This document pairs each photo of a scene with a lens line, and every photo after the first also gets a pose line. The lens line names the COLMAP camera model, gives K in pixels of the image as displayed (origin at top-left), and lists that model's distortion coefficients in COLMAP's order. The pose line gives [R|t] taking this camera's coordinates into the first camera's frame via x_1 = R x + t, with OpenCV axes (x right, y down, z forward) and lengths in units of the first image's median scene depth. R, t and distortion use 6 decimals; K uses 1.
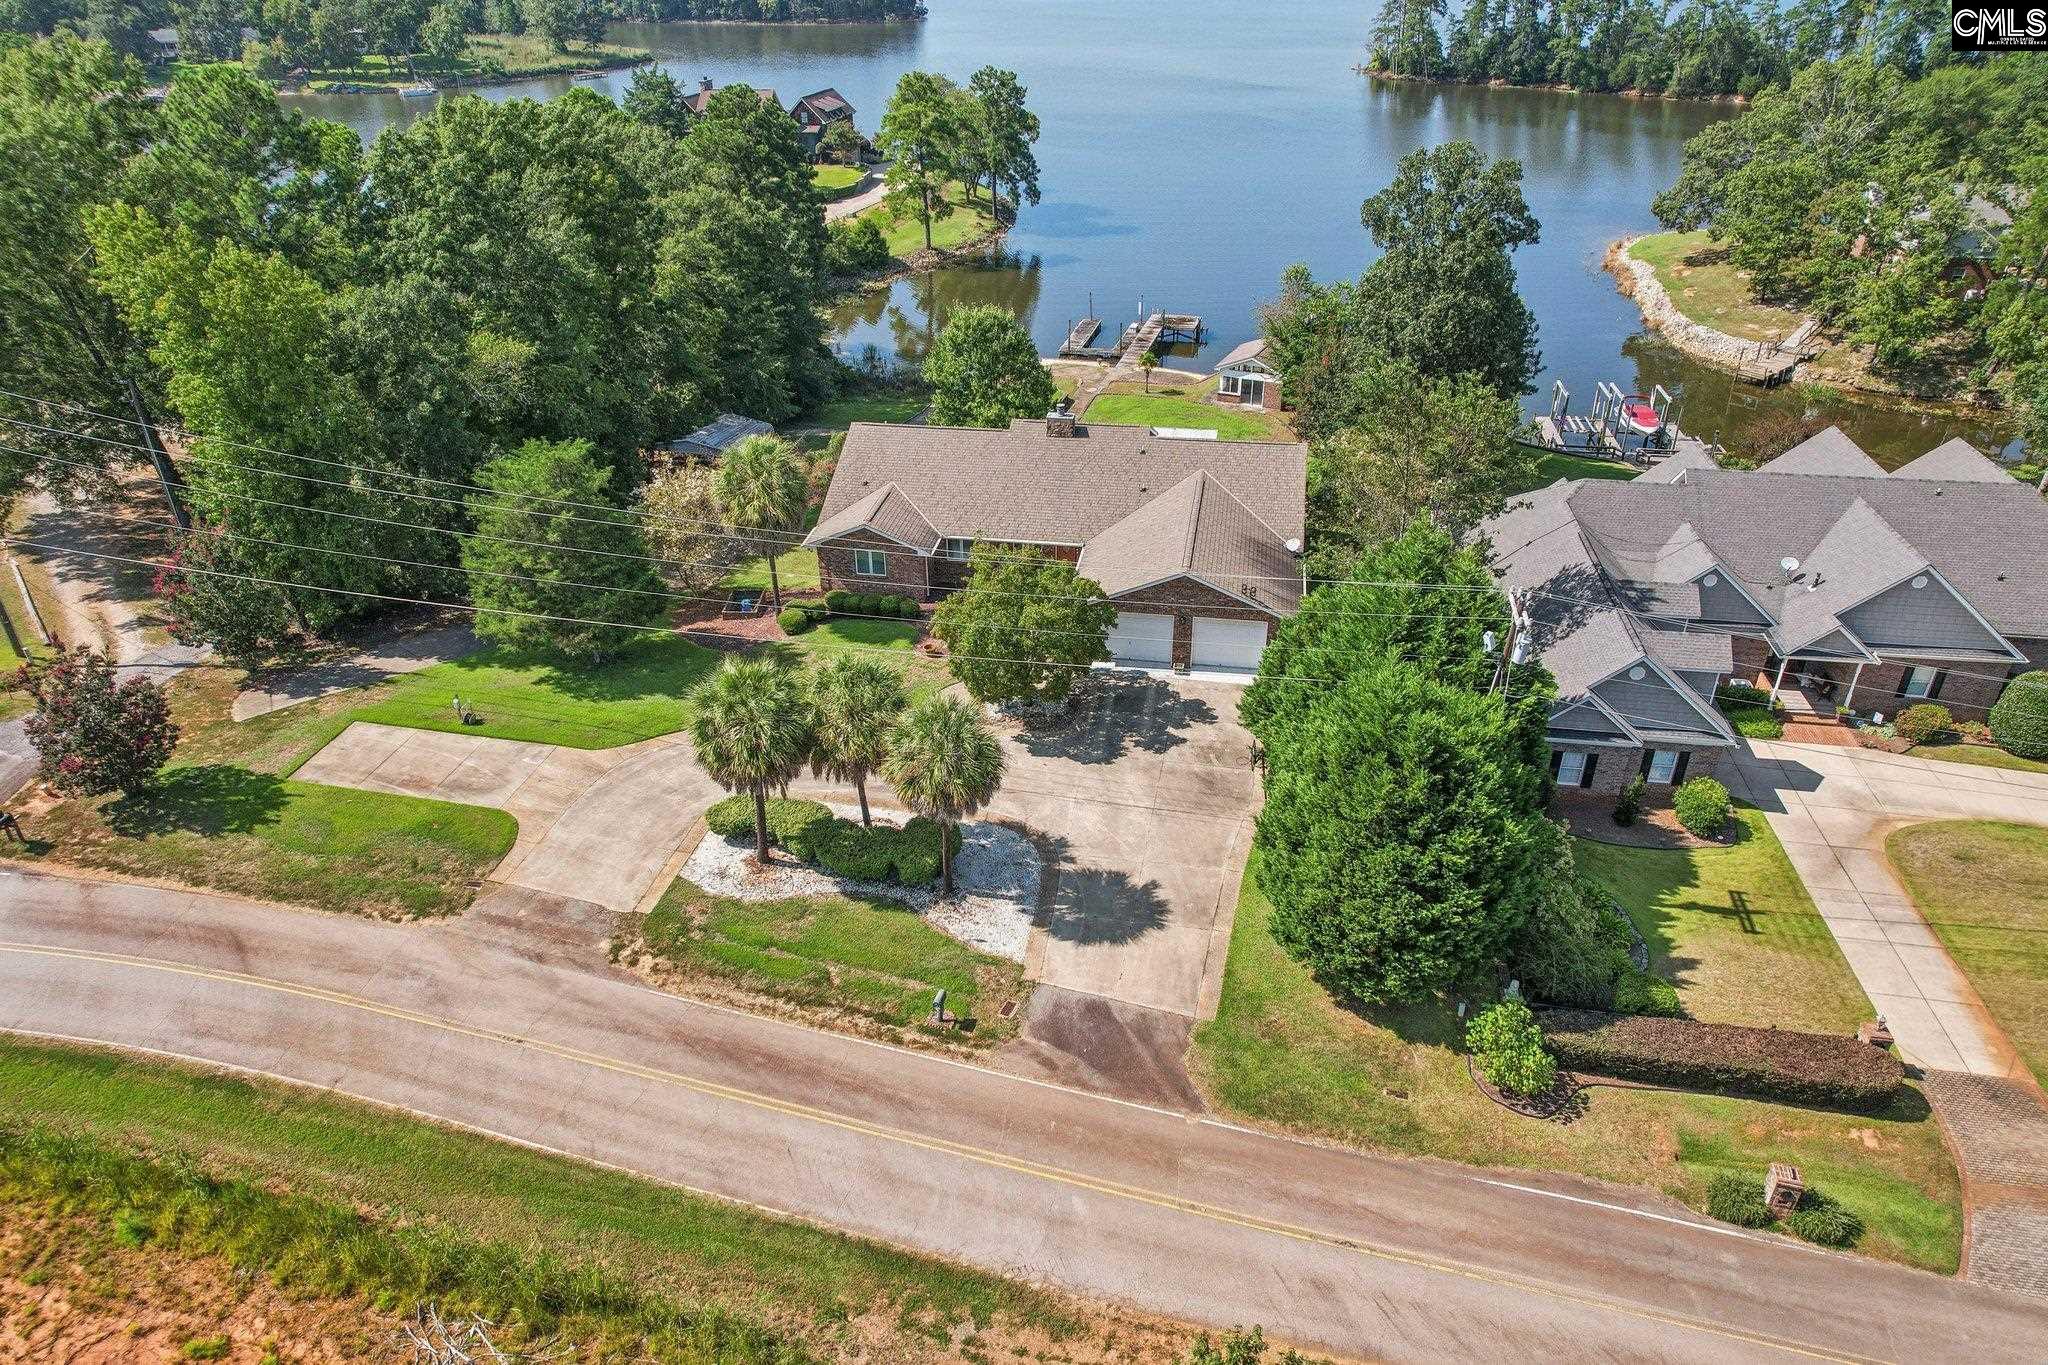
lens RADIAL K [[1322.6, 0, 1029.2], [0, 1322.6, 679.5], [0, 0, 1]] dist [-0.051499, 0.038713]
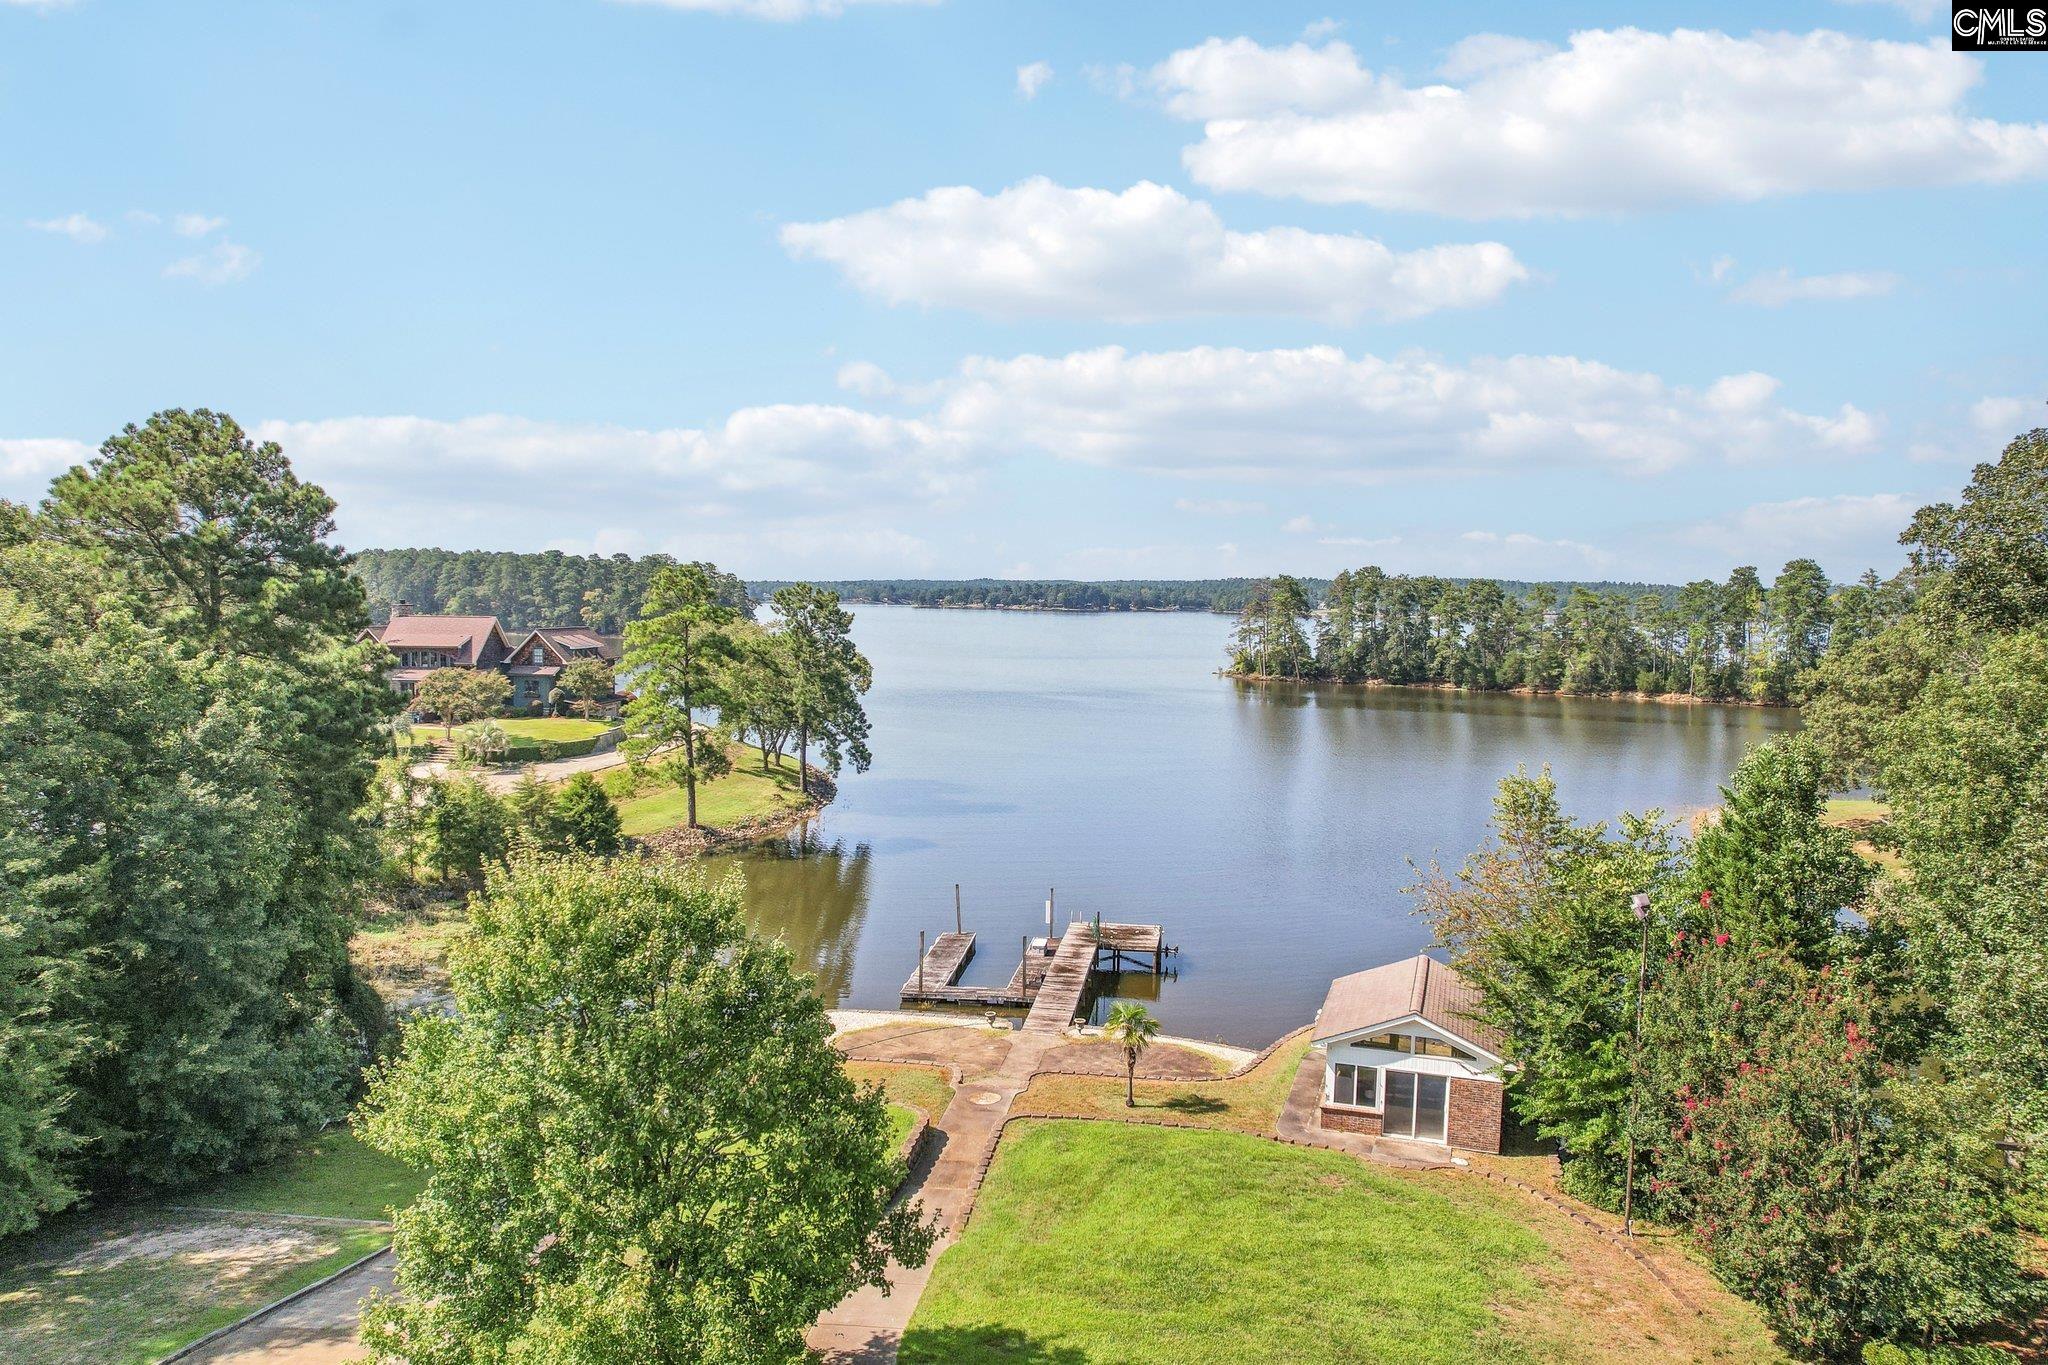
lens RADIAL K [[1322.6, 0, 1029.2], [0, 1322.6, 679.5], [0, 0, 1]] dist [-0.051499, 0.038713]
pose [[0.992356, 0.018839, 0.121964, 0.005573], [0.037899, 0.894006, -0.446449, -0.094934], [-0.117447, 0.447659, 0.886458, 0.362239]]
